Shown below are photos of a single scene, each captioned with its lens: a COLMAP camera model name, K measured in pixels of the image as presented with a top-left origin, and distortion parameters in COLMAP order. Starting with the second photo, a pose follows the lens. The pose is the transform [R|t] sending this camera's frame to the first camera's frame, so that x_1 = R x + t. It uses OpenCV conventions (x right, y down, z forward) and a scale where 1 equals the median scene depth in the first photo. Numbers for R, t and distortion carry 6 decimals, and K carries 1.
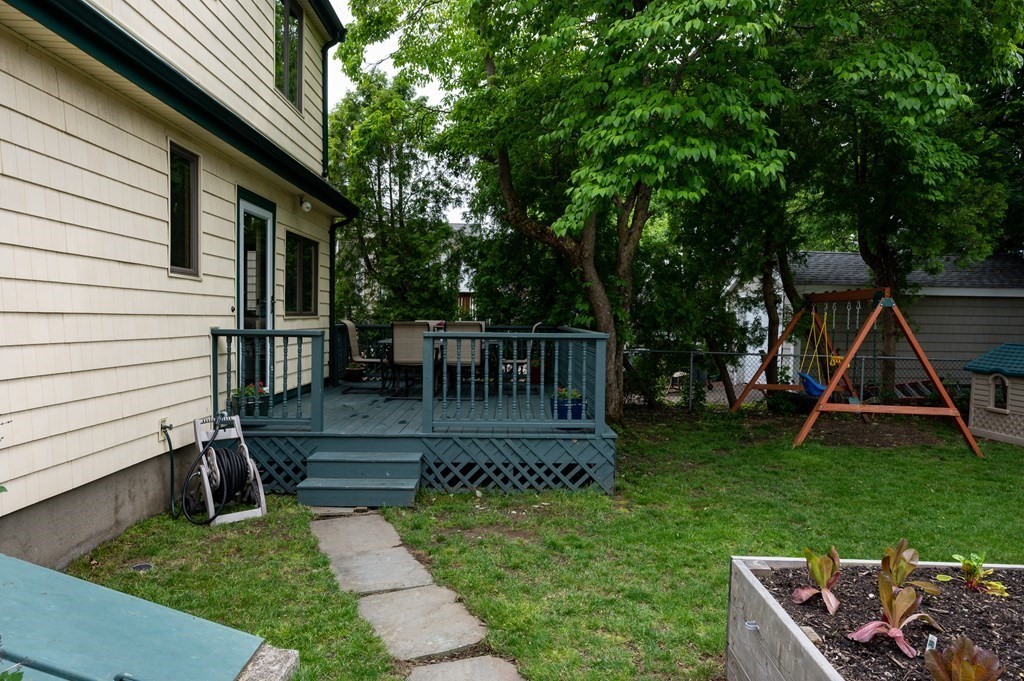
lens RADIAL K [[646.6, 0, 518.2], [0, 646.6, 342.1], [0, 0, 1]] dist [-0.006464, 0.005226]
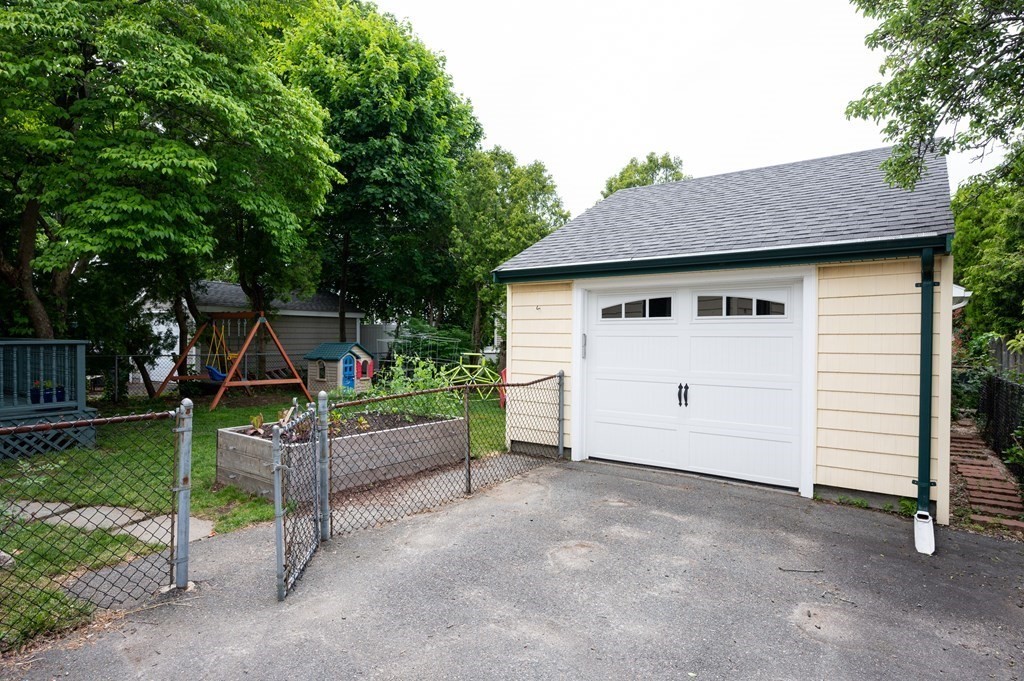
lens RADIAL K [[560.0, 0, 515.0], [0, 560.0, 342.4], [0, 0, 1]] dist [0.005107, -0.002081]
pose [[0.571284, -0.021384, 0.820474, -0.234970], [0.032597, 0.999463, 0.003352, 0.012957], [-0.820105, 0.024830, 0.571674, -0.349734]]
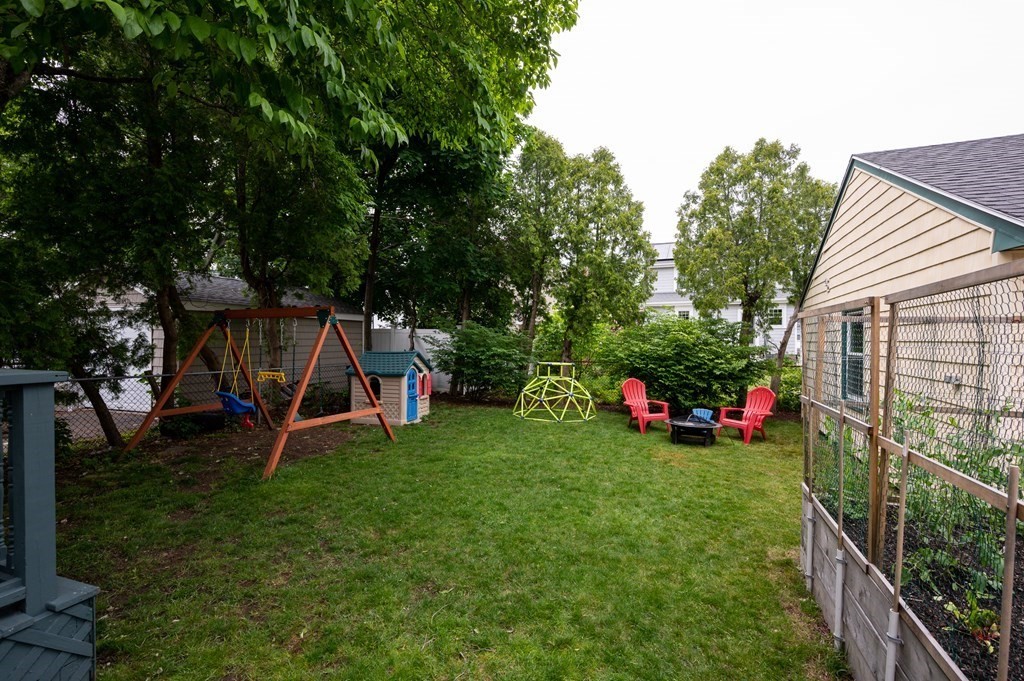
lens RADIAL K [[430.4, 0, 495.8], [0, 430.4, 344.7], [0, 0, 1]] dist [0.000727, -0.000601]
pose [[0.350042, -0.024418, 0.936416, -0.015098], [0.037654, 0.999219, 0.011980, -0.015631], [-0.935977, 0.031066, 0.350688, 0.432628]]
